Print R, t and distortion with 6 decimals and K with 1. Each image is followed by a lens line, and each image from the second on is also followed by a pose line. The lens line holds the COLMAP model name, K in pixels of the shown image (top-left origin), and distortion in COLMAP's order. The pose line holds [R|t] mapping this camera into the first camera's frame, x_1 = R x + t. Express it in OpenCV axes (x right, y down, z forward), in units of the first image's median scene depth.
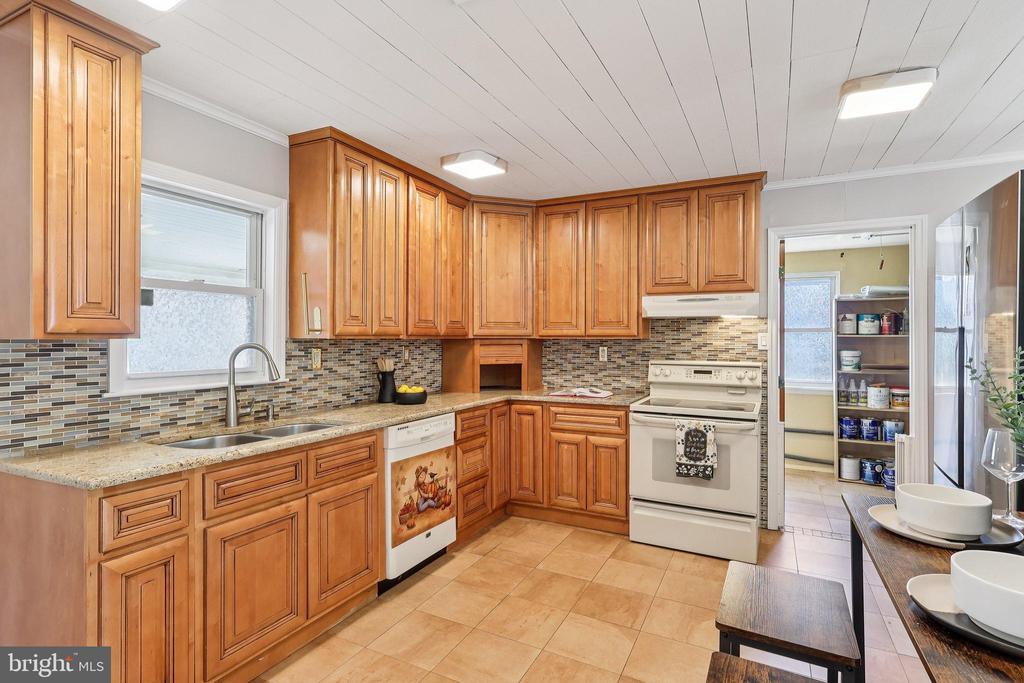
lens RADIAL K [[511.3, 0, 508.9], [0, 511.3, 339.4], [0, 0, 1]] dist [-0.000258, -0.000120]
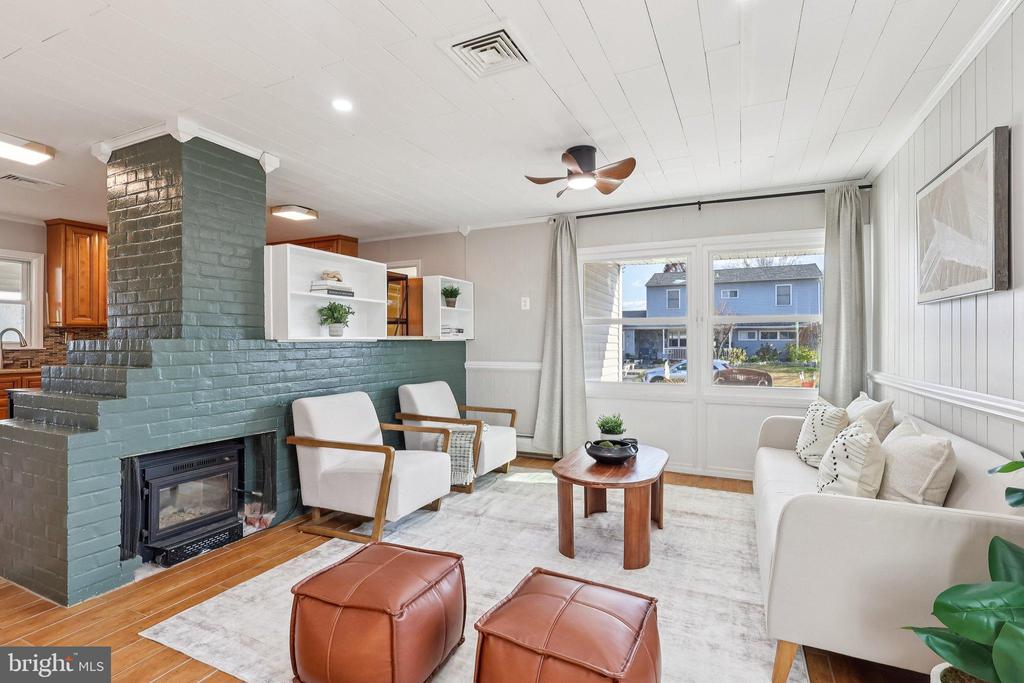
lens RADIAL K [[488.2, 0, 508.5], [0, 488.2, 340.7], [0, 0, 1]] dist [-0.000852, 0.000606]
pose [[0.999500, -0.002718, 0.031500, 1.028520], [0.002825, 0.999990, -0.003365, 0.050853], [-0.031491, 0.003452, 0.999498, -0.725779]]
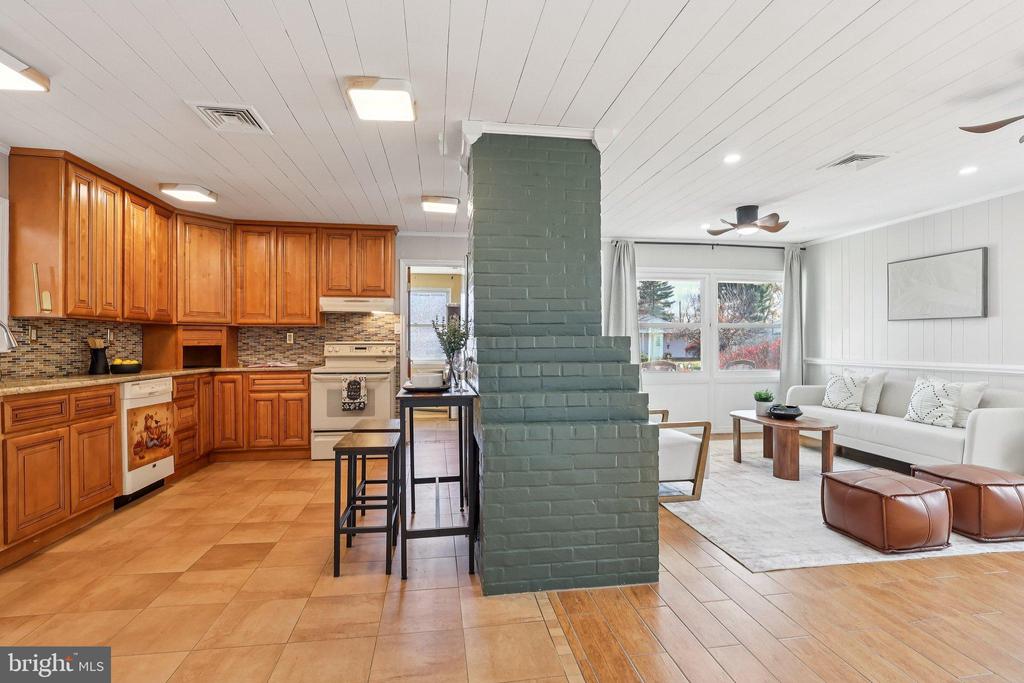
lens RADIAL K [[489.3, 0, 512.0], [0, 489.3, 341.5], [0, 0, 1]] dist [0.000640, 0.000675]
pose [[0.809273, -0.002454, 0.587428, -0.129274], [0.004460, 0.999988, -0.001966, 0.053461], [-0.587416, 0.004211, 0.809274, -0.506522]]
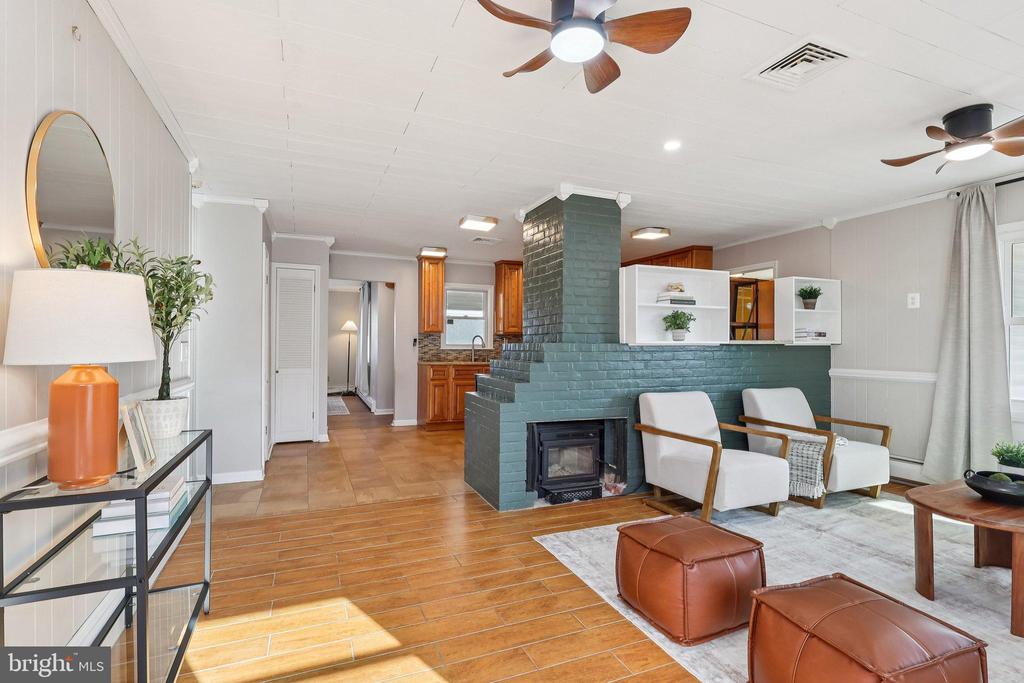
lens RADIAL K [[489.3, 0, 512.0], [0, 489.3, 341.5], [0, 0, 1]] dist [0.000640, 0.000675]
pose [[0.765635, -0.001567, -0.643273, 1.147044], [-0.005379, 0.999946, -0.008838, 0.051298], [0.643253, 0.010227, 0.765585, -0.834173]]
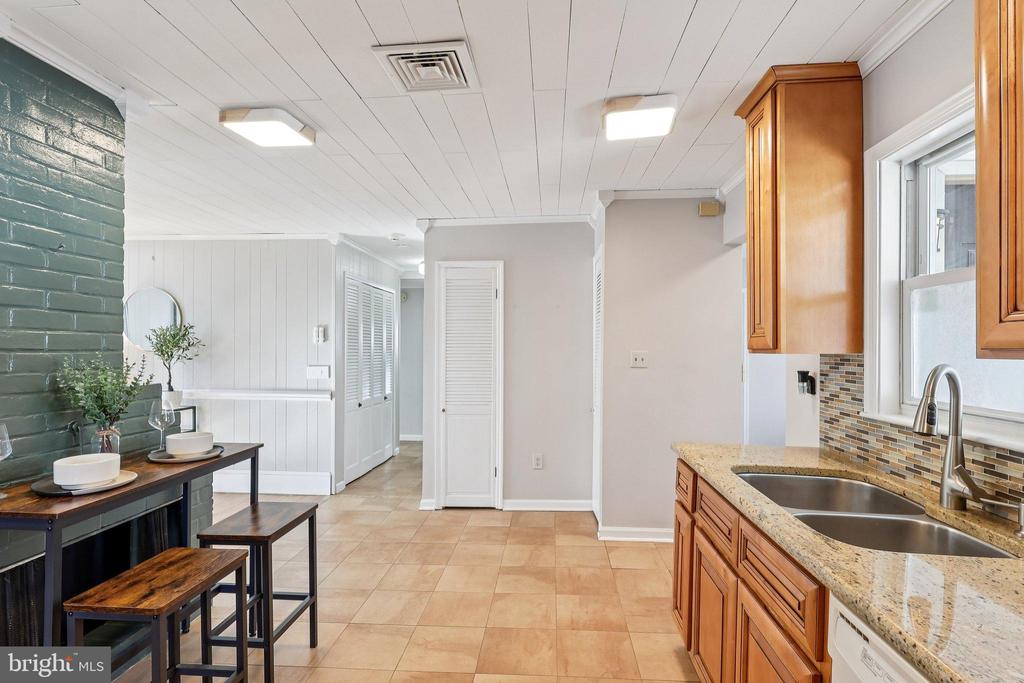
lens RADIAL K [[511.3, 0, 508.9], [0, 511.3, 339.4], [0, 0, 1]] dist [-0.000258, -0.000120]
pose [[-0.924718, -0.007680, -0.380575, 0.110279], [-0.003744, 0.999932, -0.011082, -0.010055], [0.380634, -0.008823, -0.924684, 0.987960]]
